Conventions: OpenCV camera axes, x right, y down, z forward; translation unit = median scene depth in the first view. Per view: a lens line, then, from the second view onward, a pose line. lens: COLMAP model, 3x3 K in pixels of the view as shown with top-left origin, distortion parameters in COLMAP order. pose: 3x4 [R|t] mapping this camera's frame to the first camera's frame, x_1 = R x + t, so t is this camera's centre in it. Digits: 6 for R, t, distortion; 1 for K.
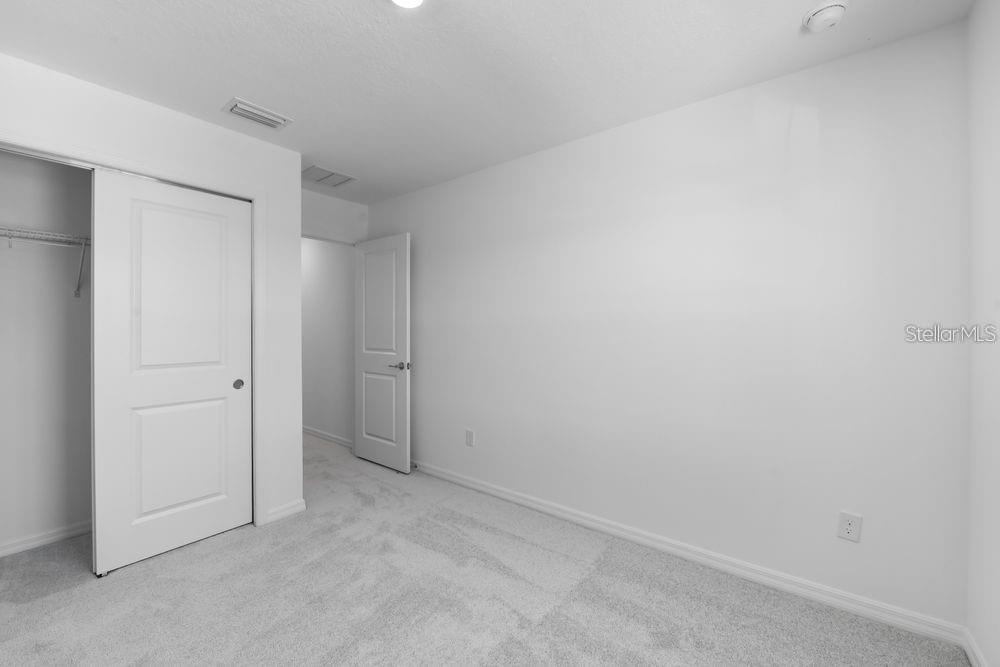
lens RADIAL K [[406.9, 0, 498.4], [0, 406.9, 333.2], [0, 0, 1]] dist [-0.003045, -0.000088]
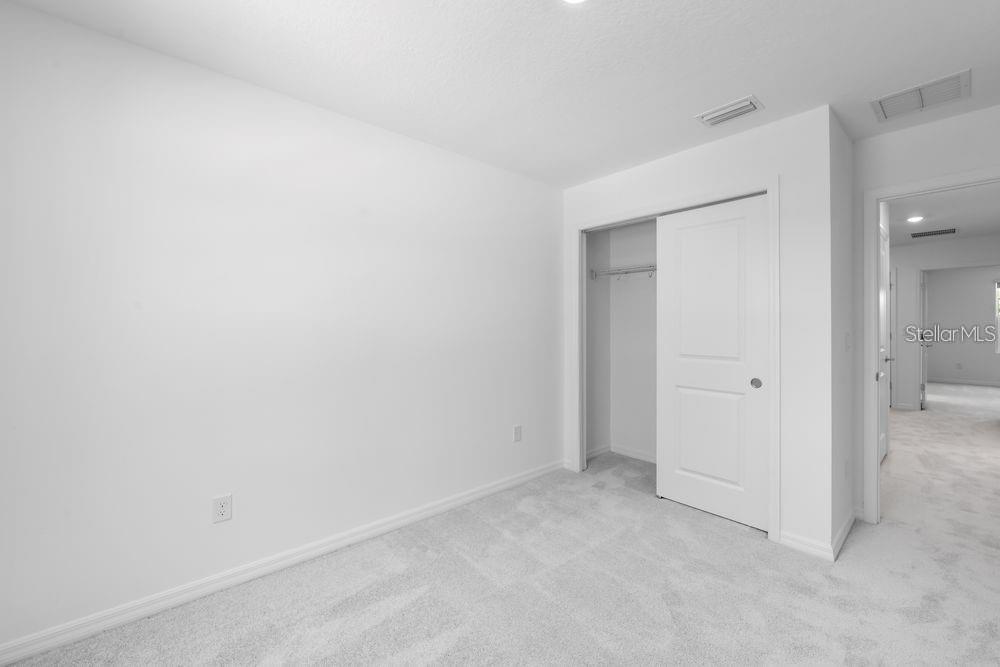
lens RADIAL K [[406.9, 0, 500.8], [0, 406.9, 327.8], [0, 0, 1]] dist [-0.003045, -0.000088]
pose [[-0.199673, 0.004715, -0.979851, 0.458848], [-0.012636, 0.999893, 0.007387, -0.007761], [0.979781, 0.013857, -0.199592, 0.604847]]
